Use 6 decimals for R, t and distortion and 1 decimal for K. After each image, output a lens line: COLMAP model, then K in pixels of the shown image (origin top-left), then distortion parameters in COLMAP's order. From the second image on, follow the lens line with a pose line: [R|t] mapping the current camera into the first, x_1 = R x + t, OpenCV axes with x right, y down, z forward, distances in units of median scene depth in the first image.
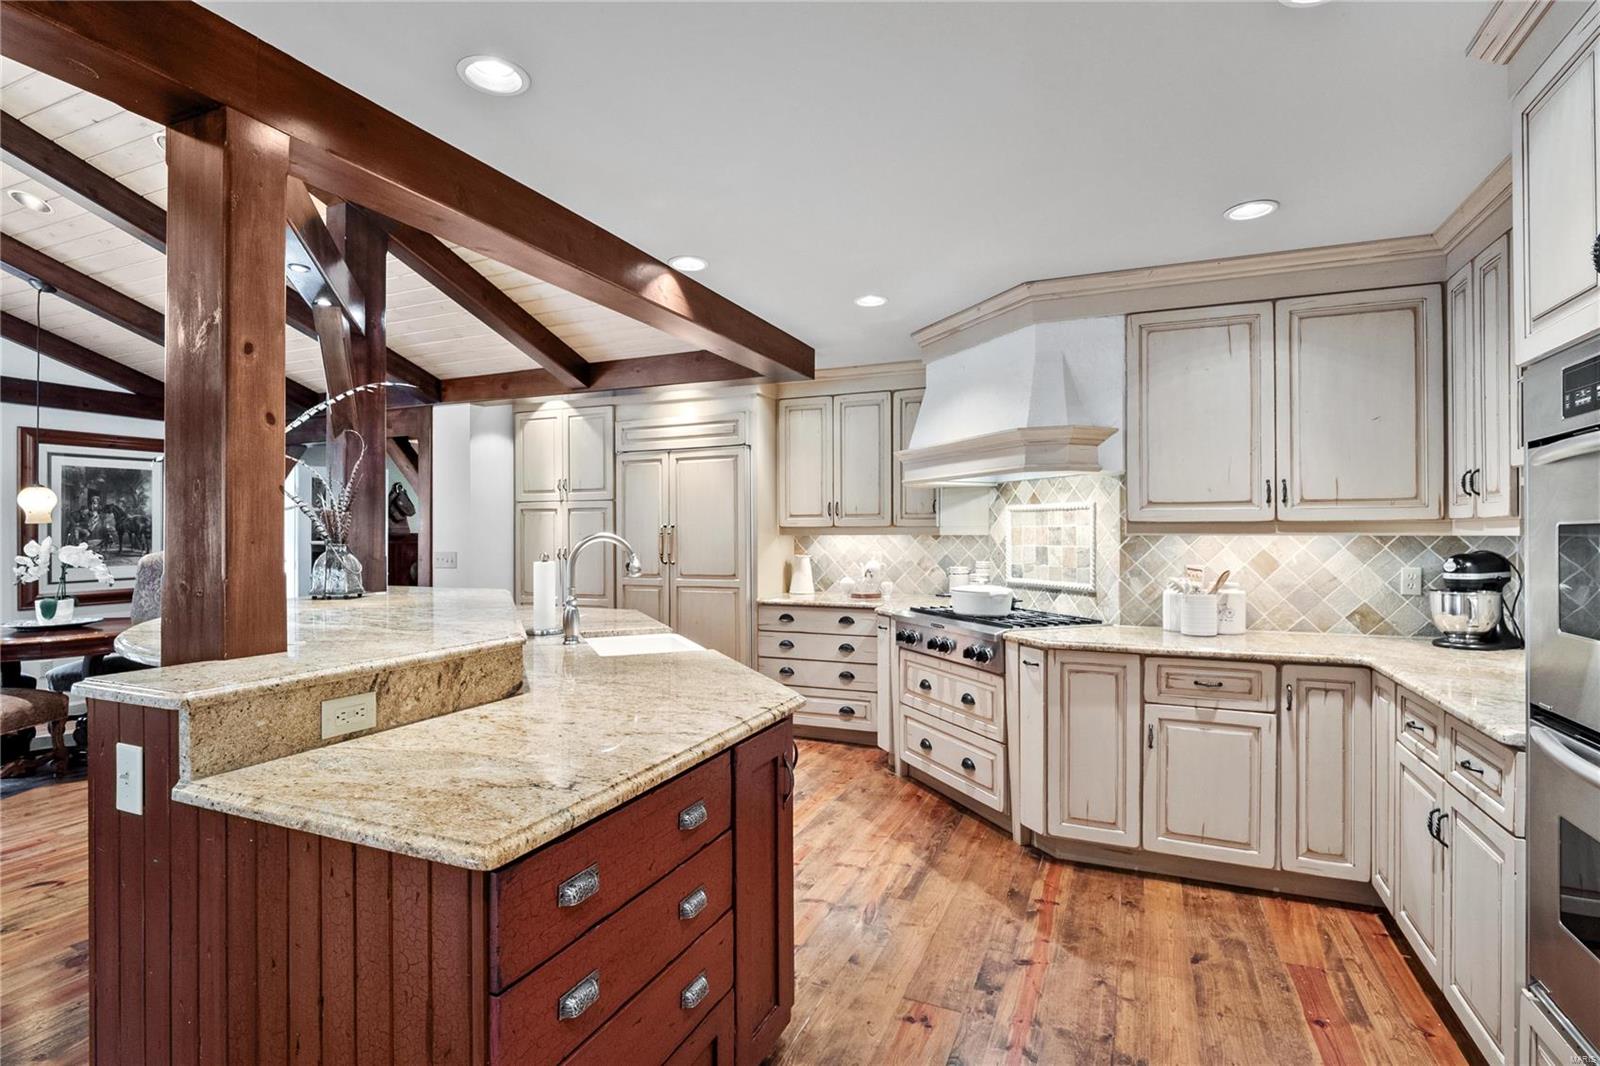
lens RADIAL K [[814.8, 0, 800.0], [0, 814.8, 534.7], [0, 0, 1]] dist [-0.022251, 0.000642]
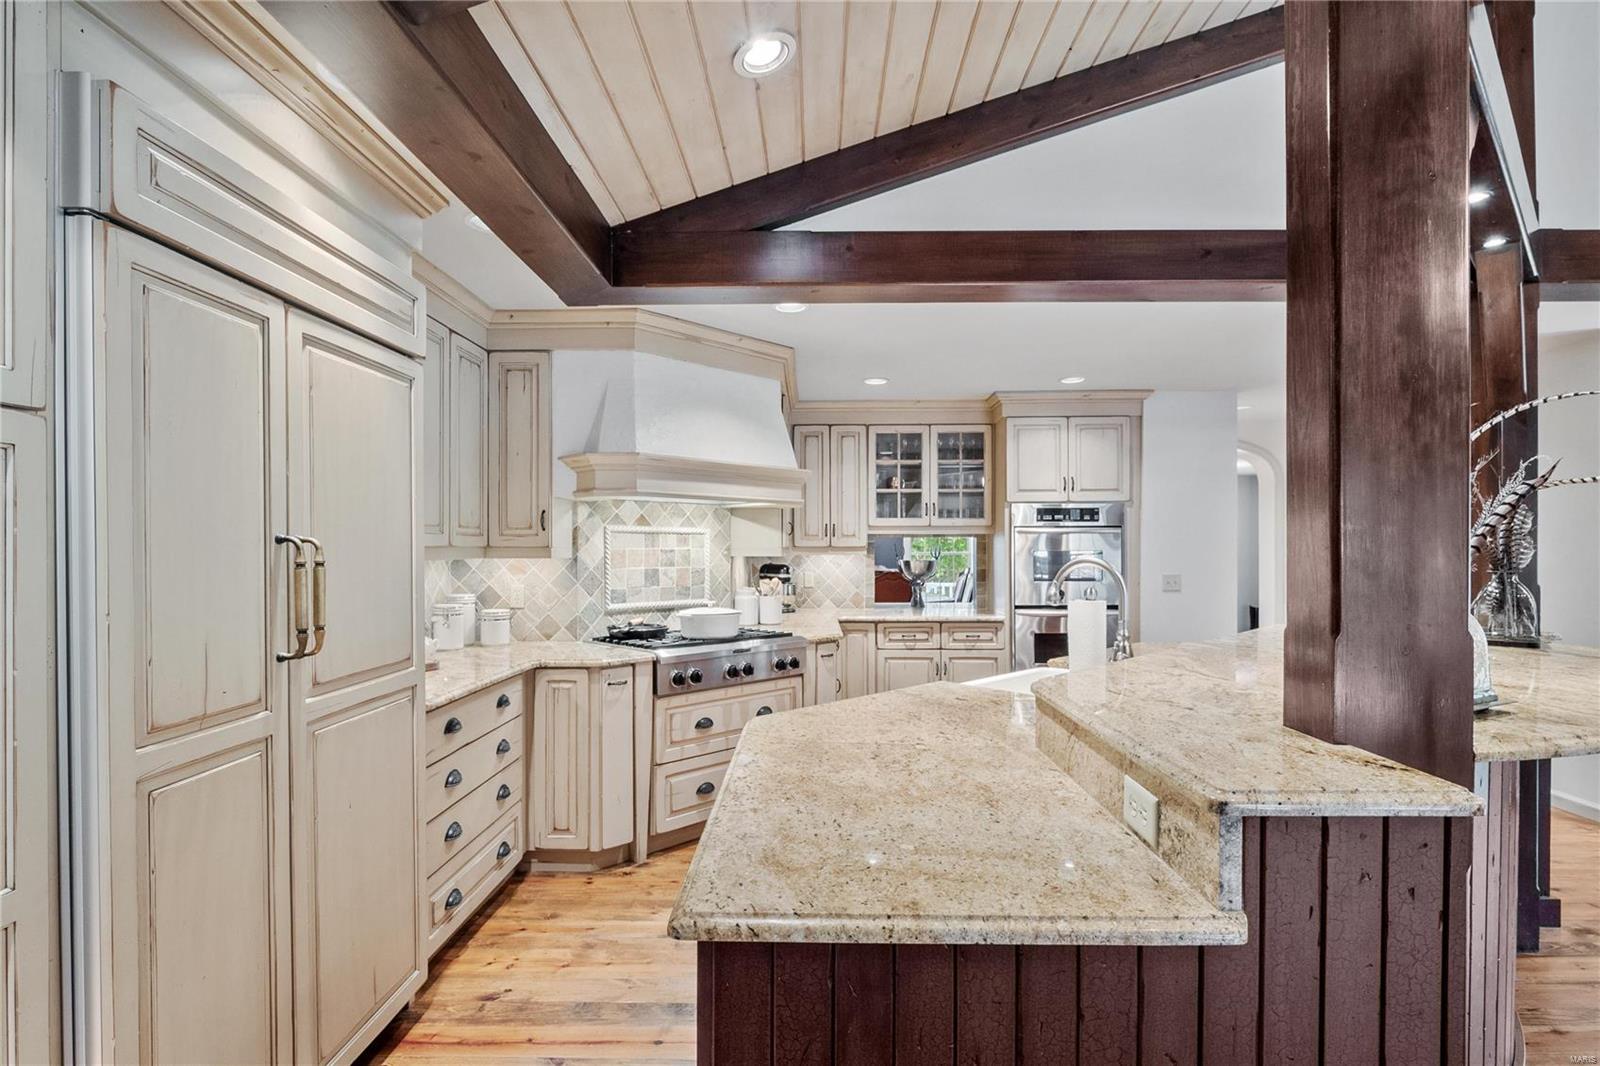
lens RADIAL K [[814.8, 0, 800.0], [0, 814.8, 534.7], [0, 0, 1]] dist [-0.022251, 0.000642]
pose [[-0.393326, 0.027564, 0.918986, -0.717292], [0.009892, 0.999620, -0.025749, 0.000320], [-0.919346, -0.001037, -0.393449, 1.258560]]
